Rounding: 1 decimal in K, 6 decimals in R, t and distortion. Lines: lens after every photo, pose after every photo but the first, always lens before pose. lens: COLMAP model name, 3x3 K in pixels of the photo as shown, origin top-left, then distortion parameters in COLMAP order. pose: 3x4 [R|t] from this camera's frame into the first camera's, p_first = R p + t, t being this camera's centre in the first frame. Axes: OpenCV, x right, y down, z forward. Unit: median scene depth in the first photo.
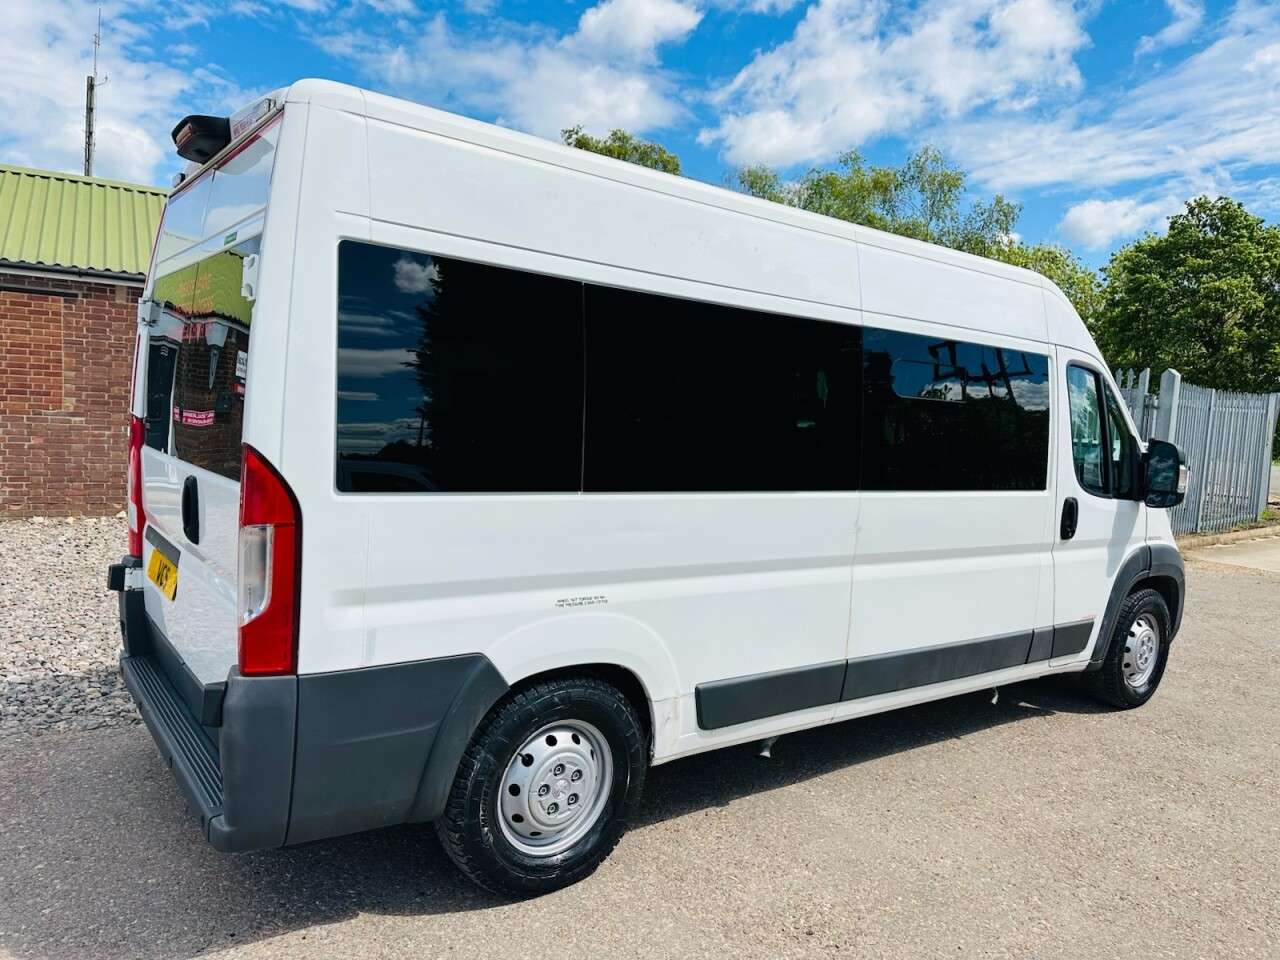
lens RADIAL K [[905.8, 0, 636.6], [0, 905.8, 489.7], [0, 0, 1]] dist [0.044896, -0.052850]
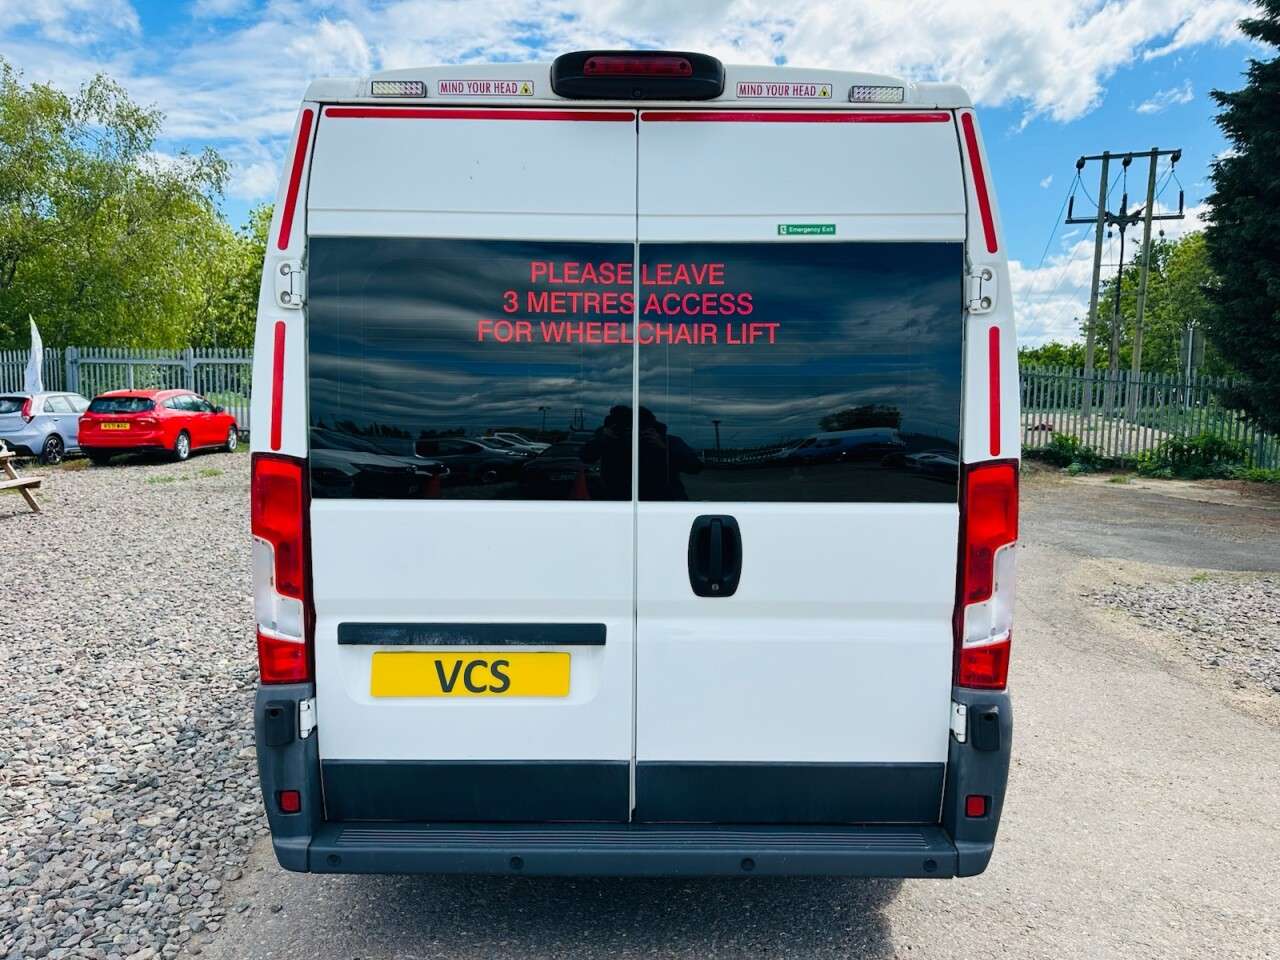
lens RADIAL K [[889.7, 0, 637.6], [0, 889.7, 489.7], [0, 0, 1]] dist [0.061233, -0.097920]
pose [[0.591264, -0.135429, 0.795026, -0.957454], [0.099260, 0.990525, 0.094911, -0.099795], [-0.800347, 0.022797, 0.599104, 0.487345]]
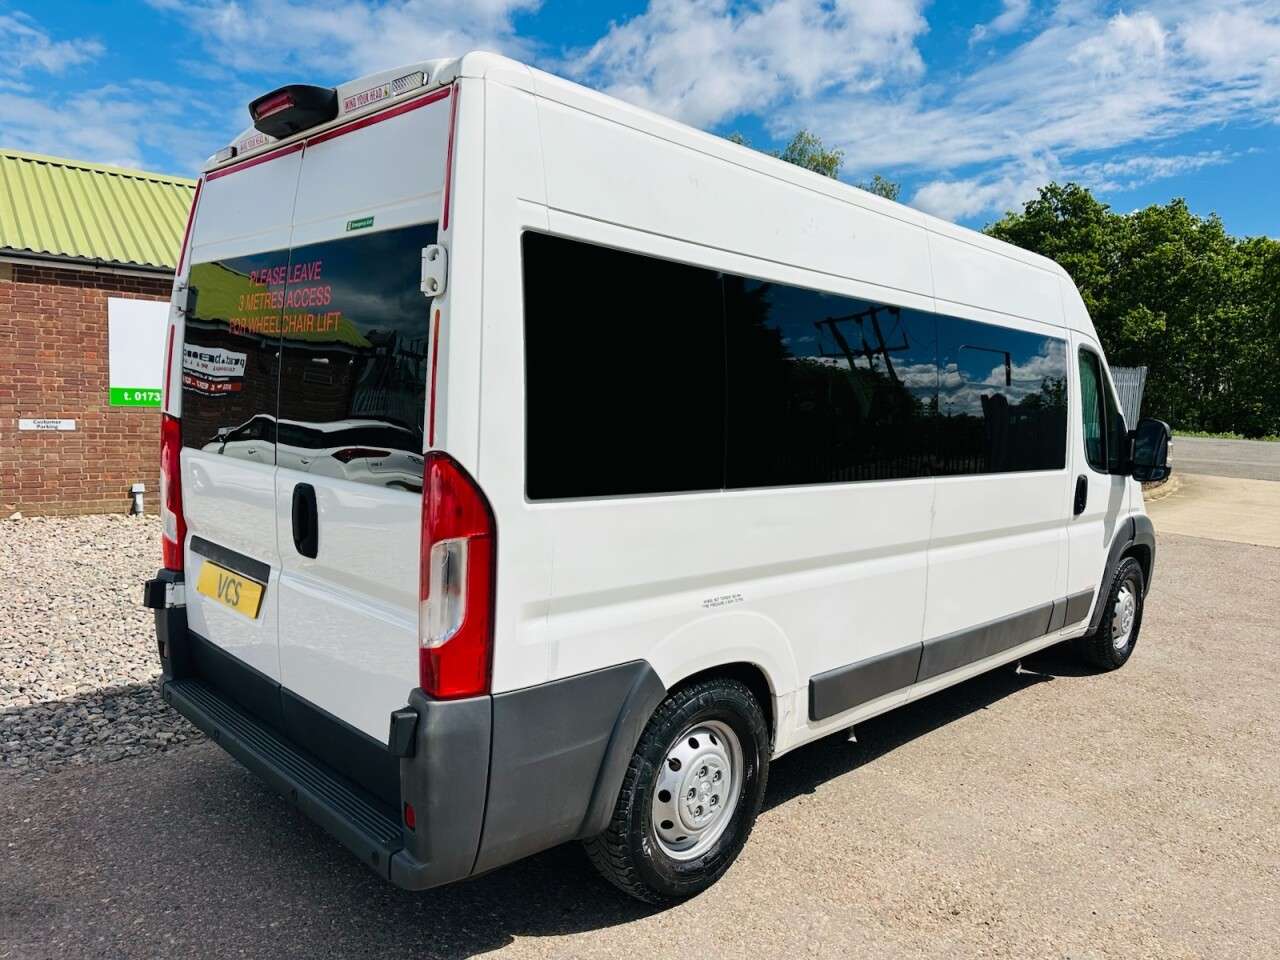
lens RADIAL K [[906.8, 0, 639.7], [0, 906.8, 493.3], [0, 0, 1]] dist [0.045666, -0.052676]
pose [[0.989584, -0.030706, 0.140644, -0.235402], [0.026671, 0.999179, 0.030486, -0.020679], [-0.141464, -0.026418, 0.989591, 0.037482]]
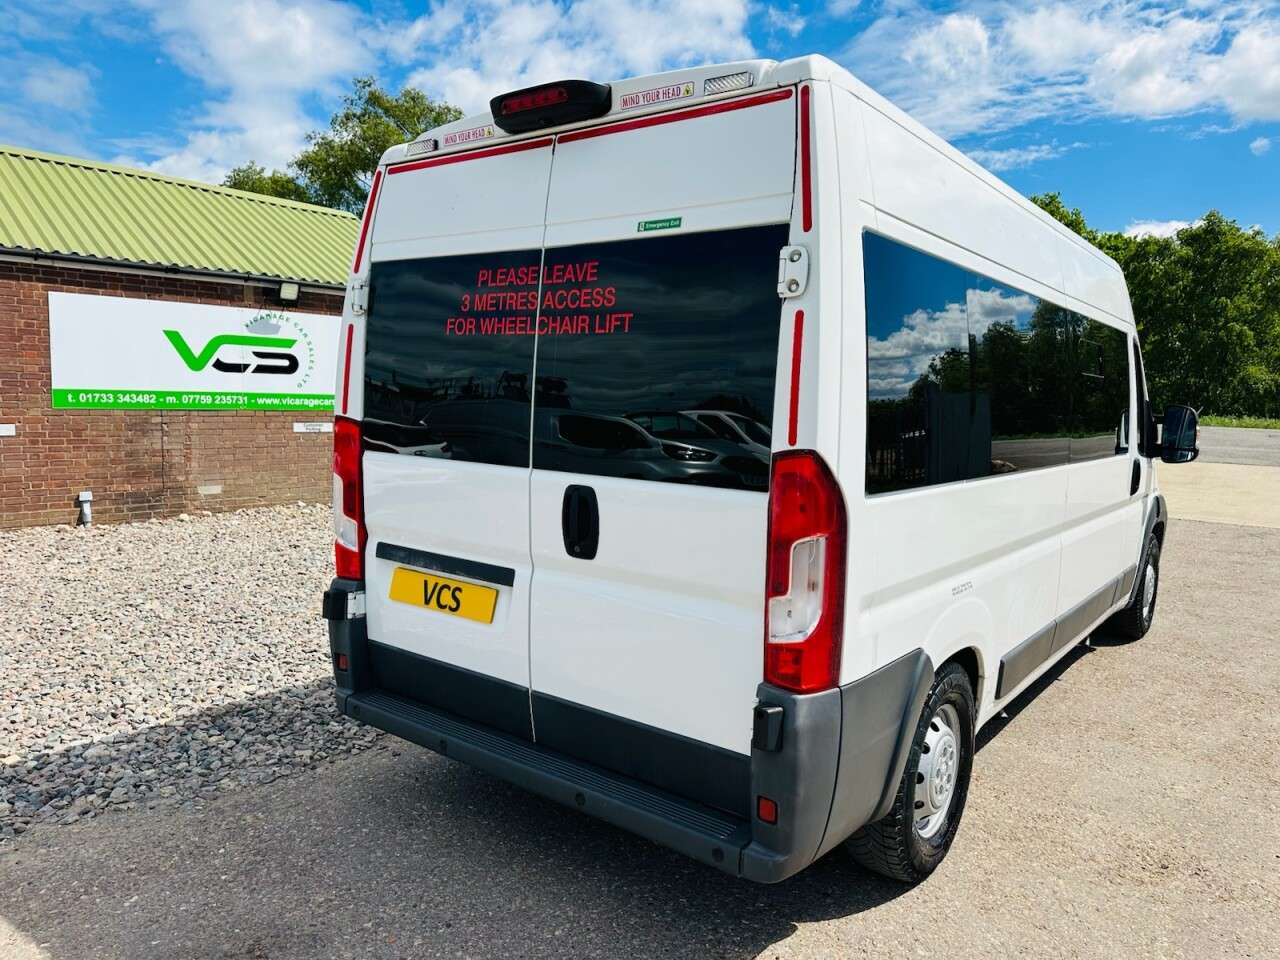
lens RADIAL K [[906.8, 0, 639.7], [0, 906.8, 493.3], [0, 0, 1]] dist [0.045666, -0.052676]
pose [[0.961945, -0.059499, 0.266686, -0.557856], [0.049718, 0.997825, 0.043286, -0.036632], [-0.268681, -0.028380, 0.962811, 0.094689]]
